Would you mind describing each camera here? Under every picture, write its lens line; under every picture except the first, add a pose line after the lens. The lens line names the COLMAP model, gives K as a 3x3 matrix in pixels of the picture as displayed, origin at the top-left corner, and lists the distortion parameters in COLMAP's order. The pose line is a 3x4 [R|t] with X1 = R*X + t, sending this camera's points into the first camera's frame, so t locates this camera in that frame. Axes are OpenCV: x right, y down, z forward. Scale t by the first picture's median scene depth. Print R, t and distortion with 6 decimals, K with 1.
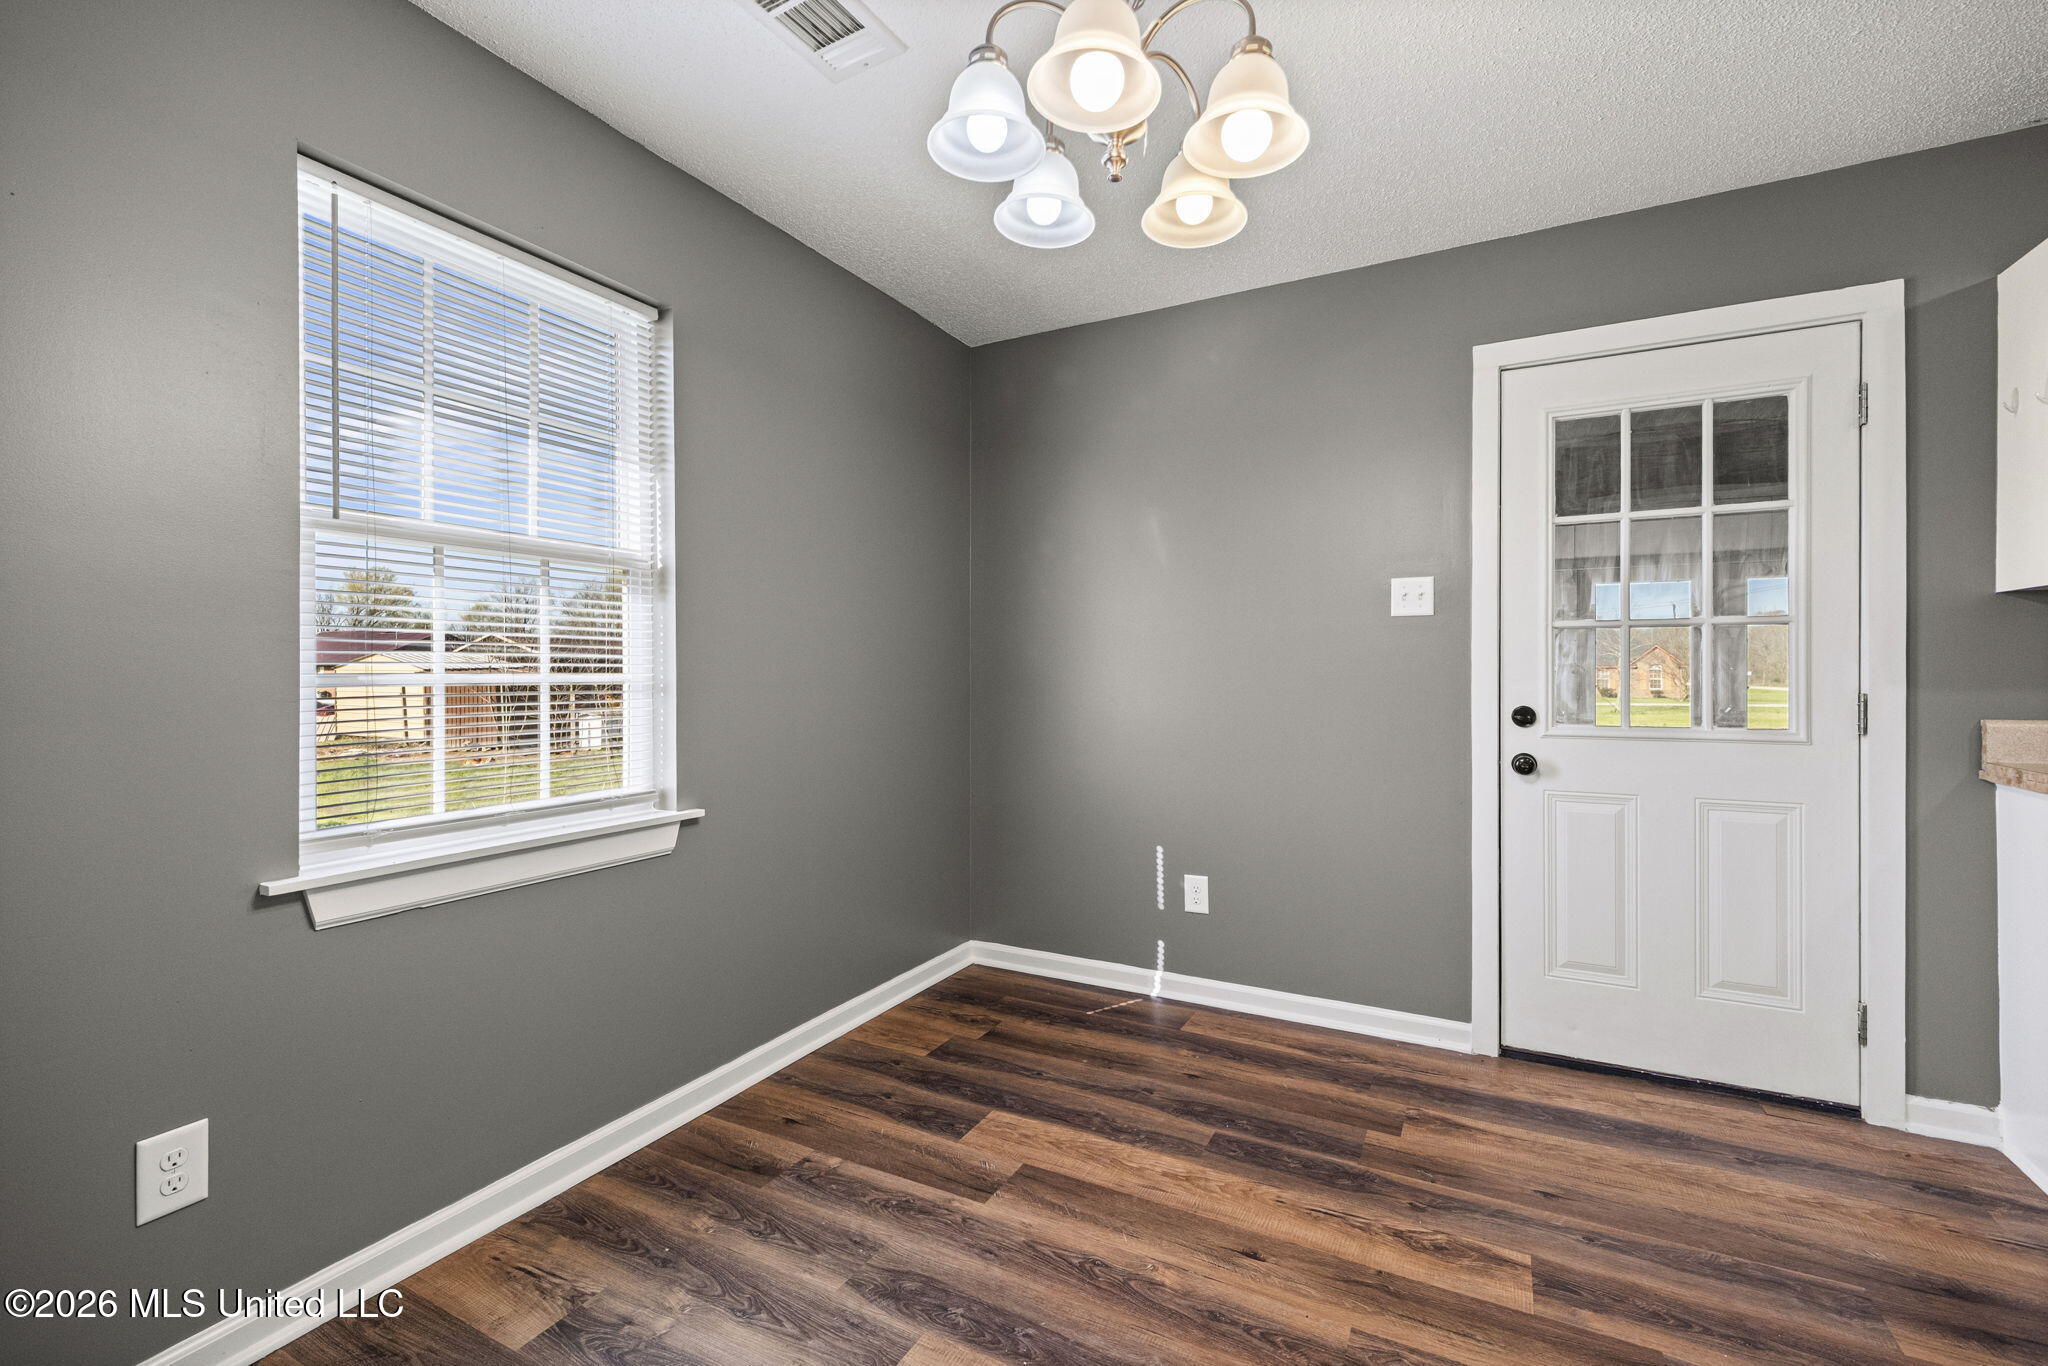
lens RADIAL K [[866.4, 0, 1024.0], [0, 866.4, 683.0], [0, 0, 1]] dist [-0.015299, -0.000304]
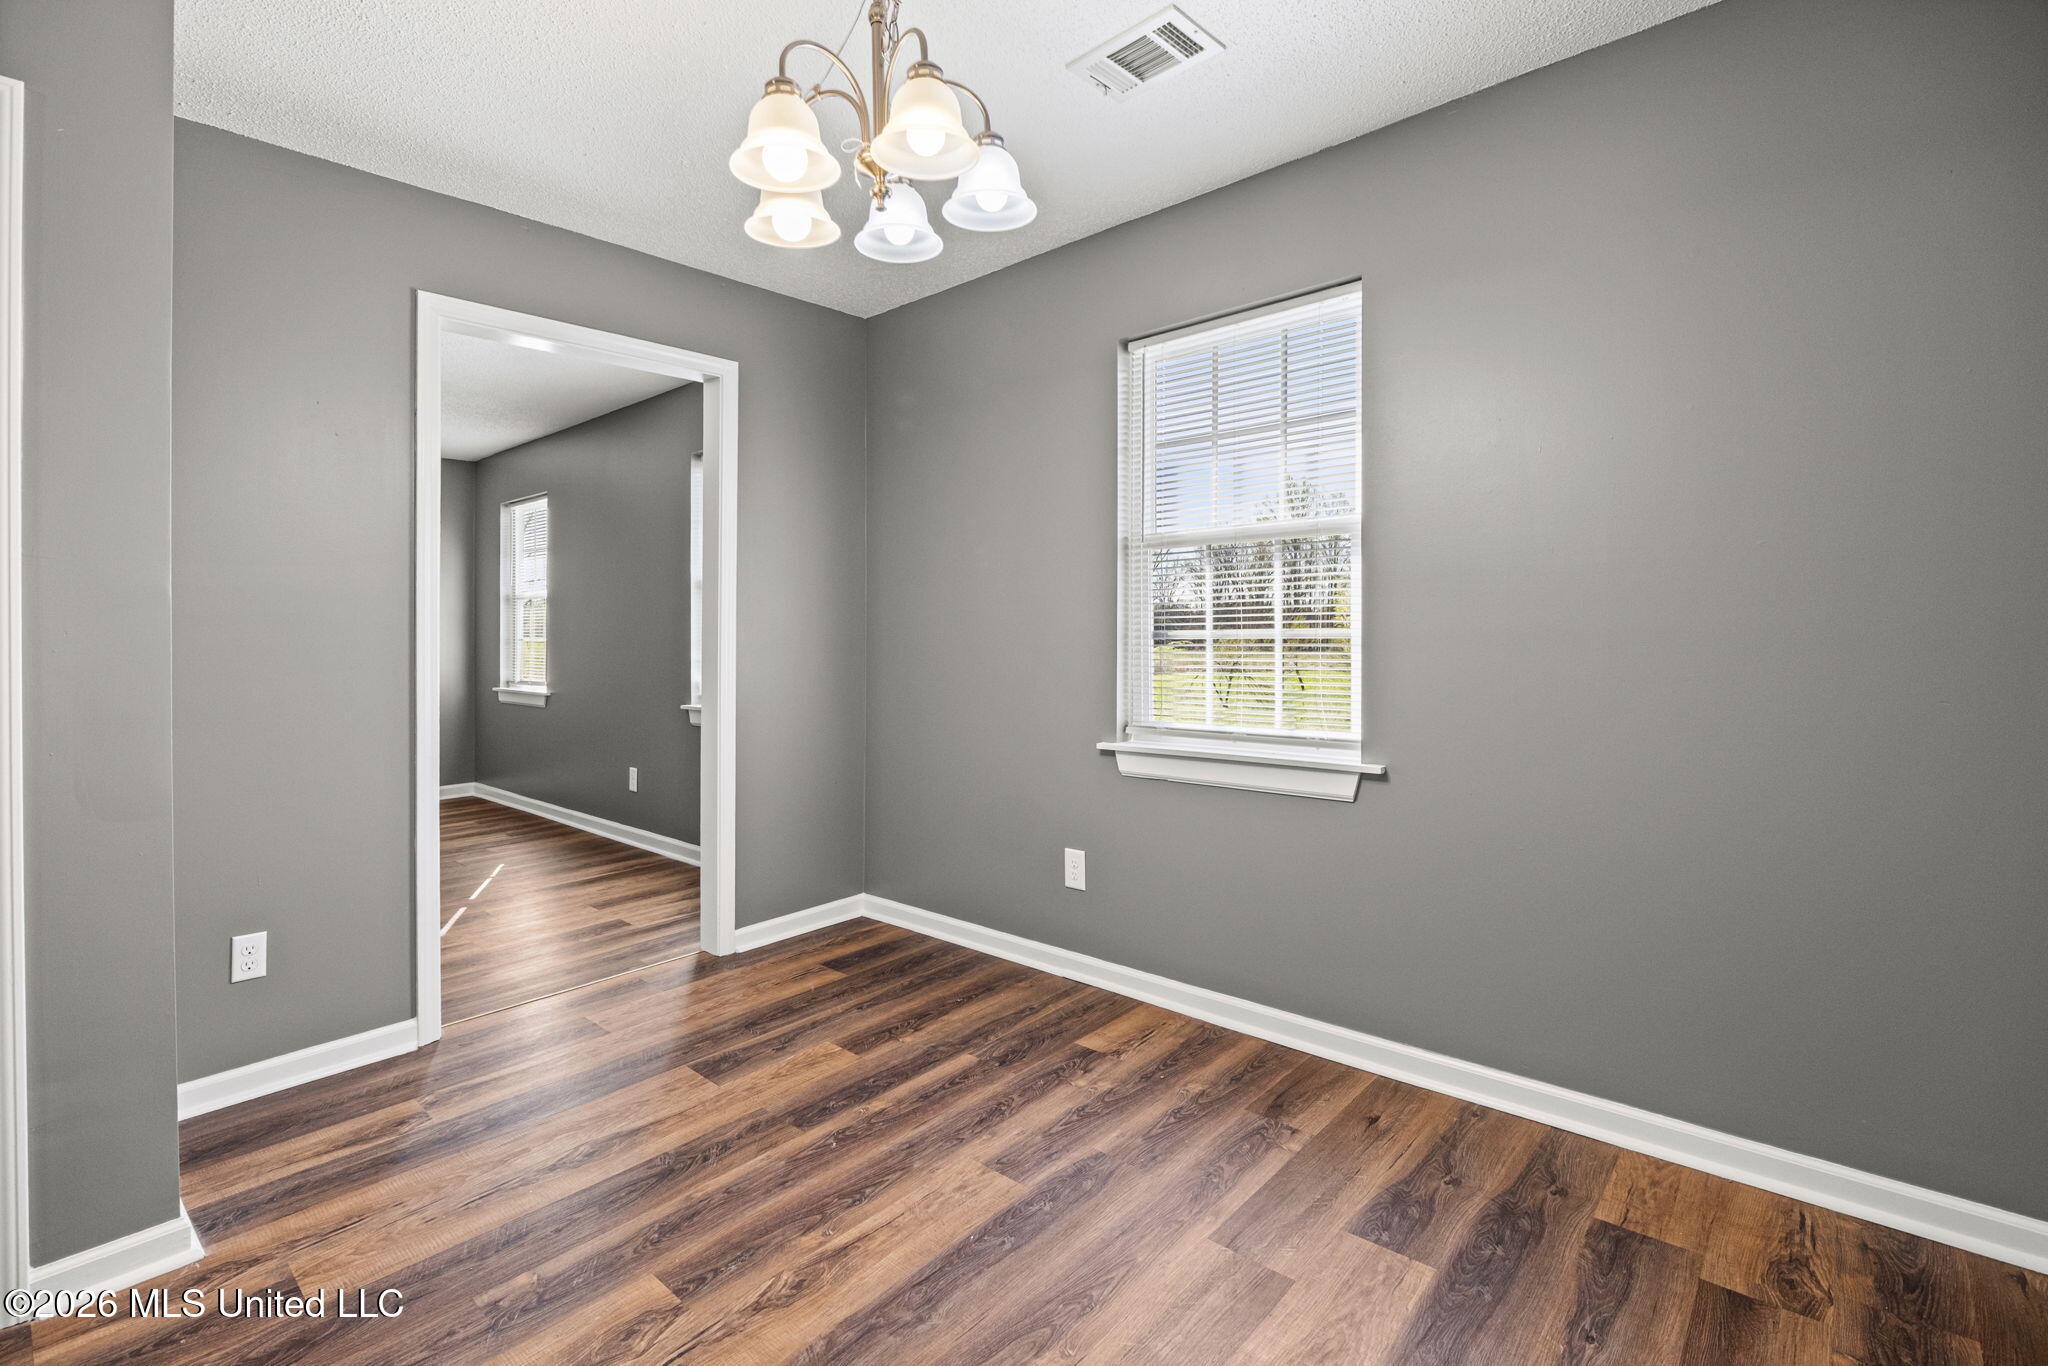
lens RADIAL K [[907.5, 0, 1028.7], [0, 907.5, 637.1], [0, 0, 1]] dist [-0.022777, 0.000111]
pose [[-0.228503, 0.007999, -0.973510, 0.815859], [-0.000586, 0.999965, 0.008354, -0.010703], [0.973543, 0.002480, -0.228490, 0.960193]]
